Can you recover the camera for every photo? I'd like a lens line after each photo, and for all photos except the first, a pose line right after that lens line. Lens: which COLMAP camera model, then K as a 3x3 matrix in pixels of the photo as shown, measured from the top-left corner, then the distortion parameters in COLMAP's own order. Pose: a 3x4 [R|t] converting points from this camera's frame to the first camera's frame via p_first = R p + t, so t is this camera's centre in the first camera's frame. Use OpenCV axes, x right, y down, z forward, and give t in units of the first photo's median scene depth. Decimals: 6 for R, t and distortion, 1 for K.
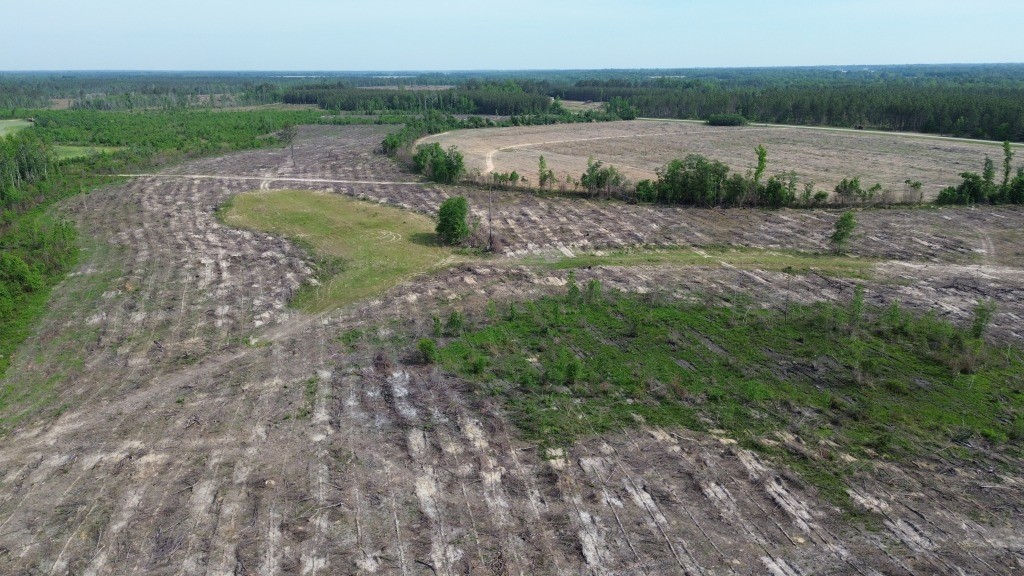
lens RADIAL K [[722.4, 0, 515.2], [0, 722.4, 287.0], [0, 0, 1]] dist [0.078956, -0.075673]
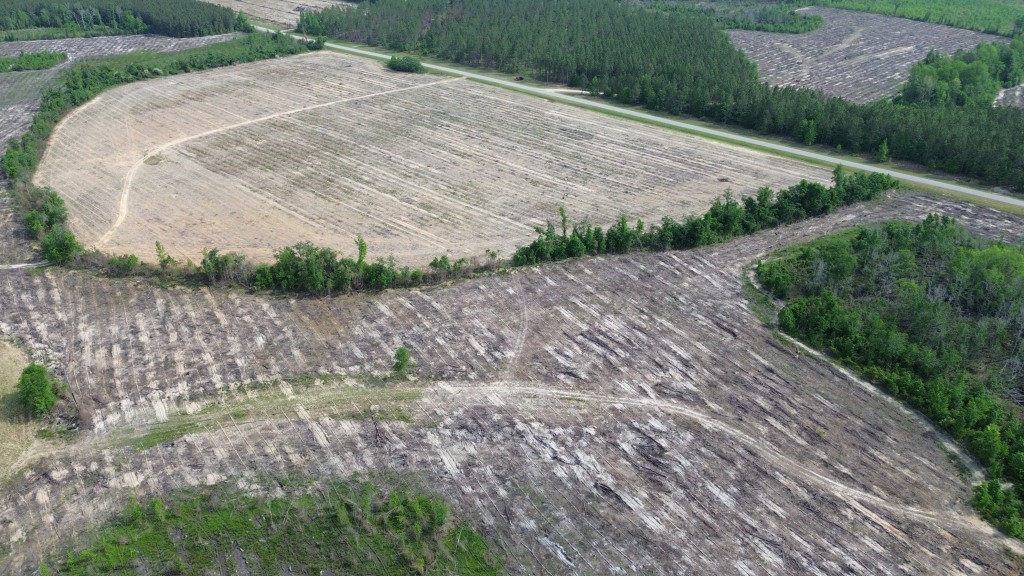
lens RADIAL K [[722.4, 0, 515.2], [0, 722.4, 287.0], [0, 0, 1]] dist [0.078956, -0.075673]
pose [[0.948625, -0.157017, 0.274693, 0.249176], [0.091675, 0.967334, 0.236349, -0.359237], [-0.302830, -0.199024, 0.932032, -0.110078]]
